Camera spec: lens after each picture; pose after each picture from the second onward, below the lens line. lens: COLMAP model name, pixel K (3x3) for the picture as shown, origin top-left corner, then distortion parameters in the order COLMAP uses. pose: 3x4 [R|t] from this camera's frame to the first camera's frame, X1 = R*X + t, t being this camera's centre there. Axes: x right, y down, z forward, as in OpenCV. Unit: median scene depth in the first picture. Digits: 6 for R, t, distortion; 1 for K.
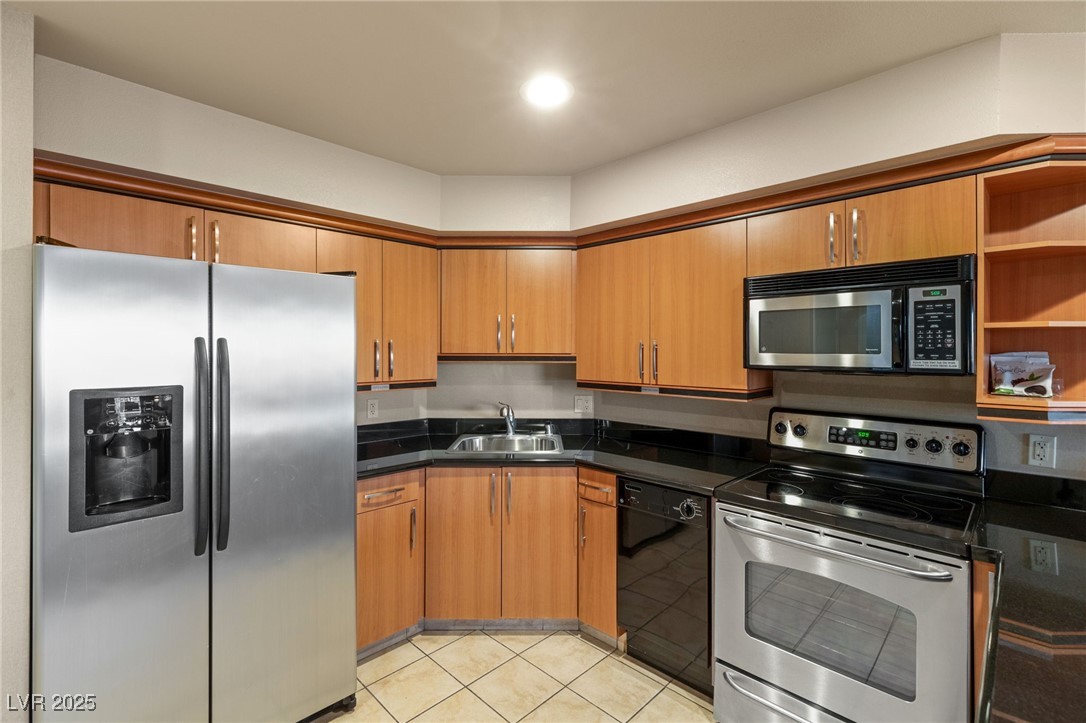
lens RADIAL K [[488.1, 0, 541.6], [0, 488.1, 345.2], [0, 0, 1]] dist [0.000454, 0.000011]
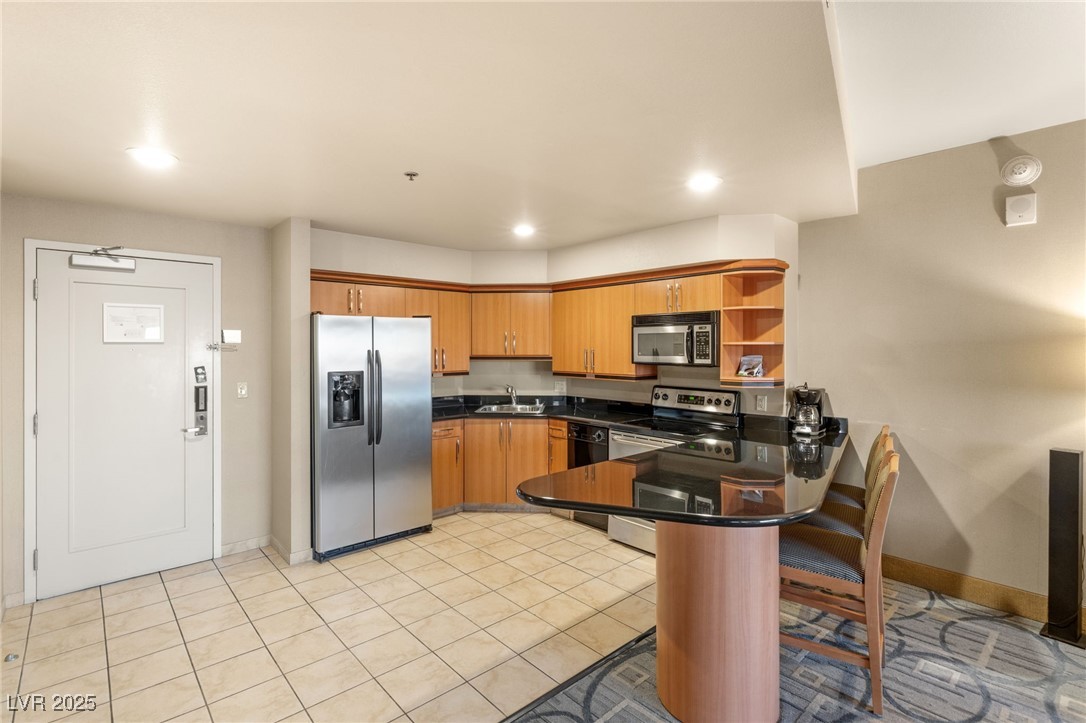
lens RADIAL K [[513.4, 0, 537.2], [0, 513.4, 345.0], [0, 0, 1]] dist [-0.001370, -0.000072]
pose [[0.998063, -0.002733, -0.062144, 0.156938], [0.003108, 0.999978, 0.005940, -0.034206], [0.062126, -0.006122, 0.998050, -0.914021]]
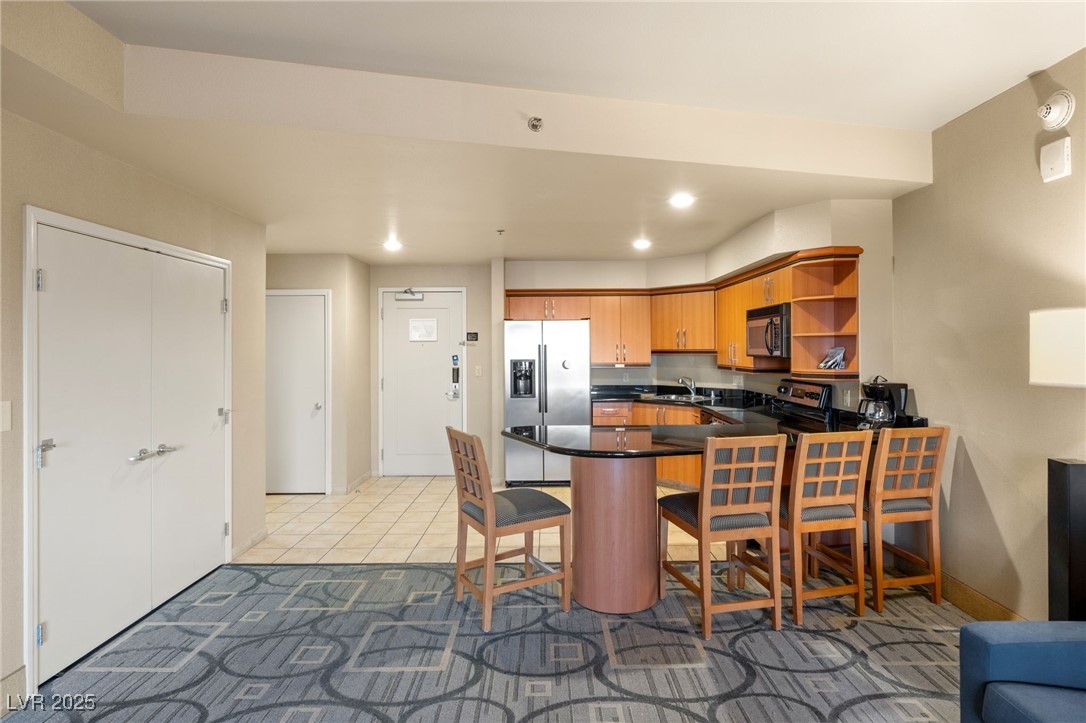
lens RADIAL K [[565.3, 0, 543.1], [0, 565.3, 347.4], [0, 0, 1]] dist [0.000882, 0.000601]
pose [[0.702803, -0.007173, -0.711348, 1.320049], [0.012472, 0.999920, 0.002239, -0.003661], [0.711275, -0.010446, 0.702836, -1.071846]]
